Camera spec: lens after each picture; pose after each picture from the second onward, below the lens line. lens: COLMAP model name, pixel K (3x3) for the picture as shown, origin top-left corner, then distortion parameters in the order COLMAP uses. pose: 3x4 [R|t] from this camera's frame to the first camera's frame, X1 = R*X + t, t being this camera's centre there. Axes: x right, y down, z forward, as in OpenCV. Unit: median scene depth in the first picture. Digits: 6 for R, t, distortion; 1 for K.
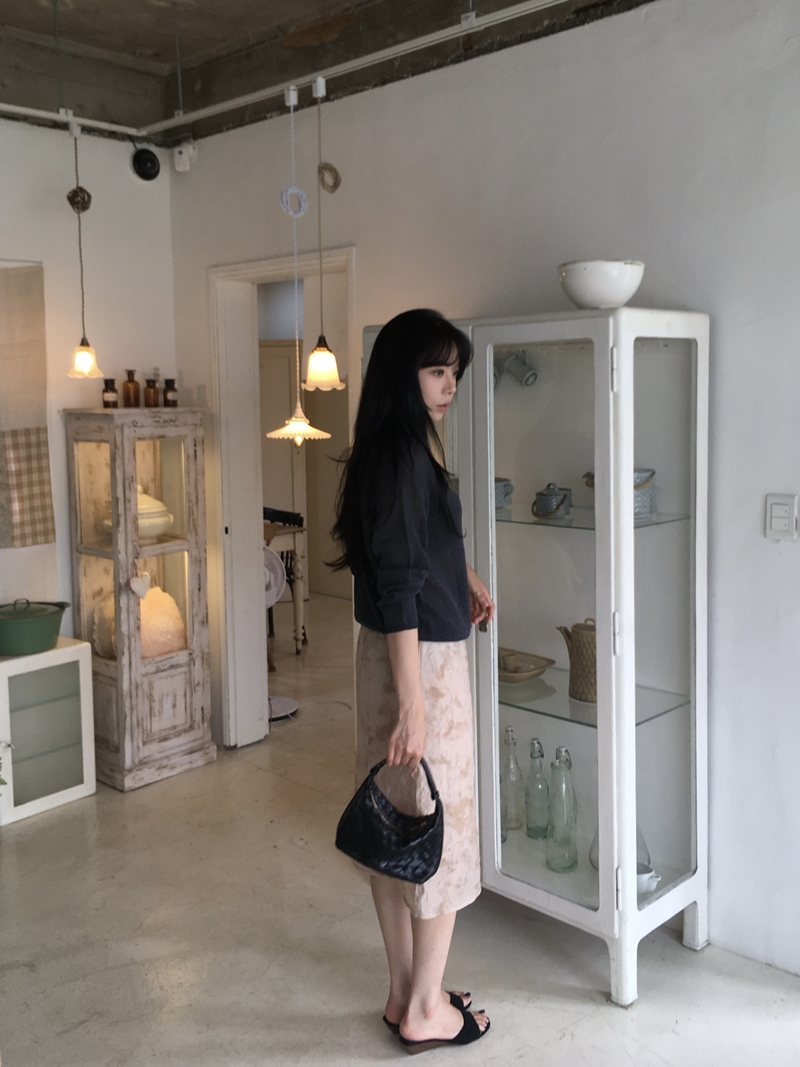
lens RADIAL K [[1029.4, 0, 424.9], [0, 1029.4, 473.7], [0, 0, 1]] dist [0.021848, 0.000000]
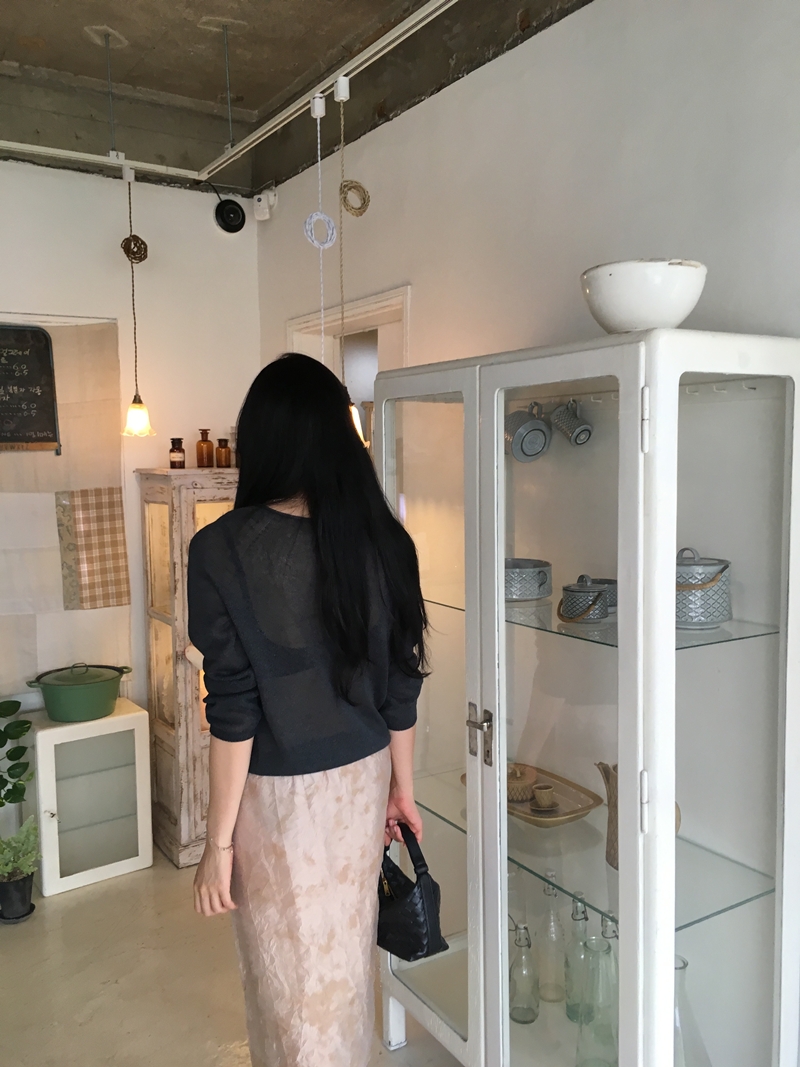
lens RADIAL K [[913.5, 0, 396.8], [0, 913.5, 536.2], [0, 0, 1]] dist [0.035847, -0.032849]
pose [[0.970698, 0.025230, -0.238975, 0.105045], [-0.022553, 0.999649, 0.013932, -0.017777], [0.239243, -0.008135, 0.970926, 0.228316]]
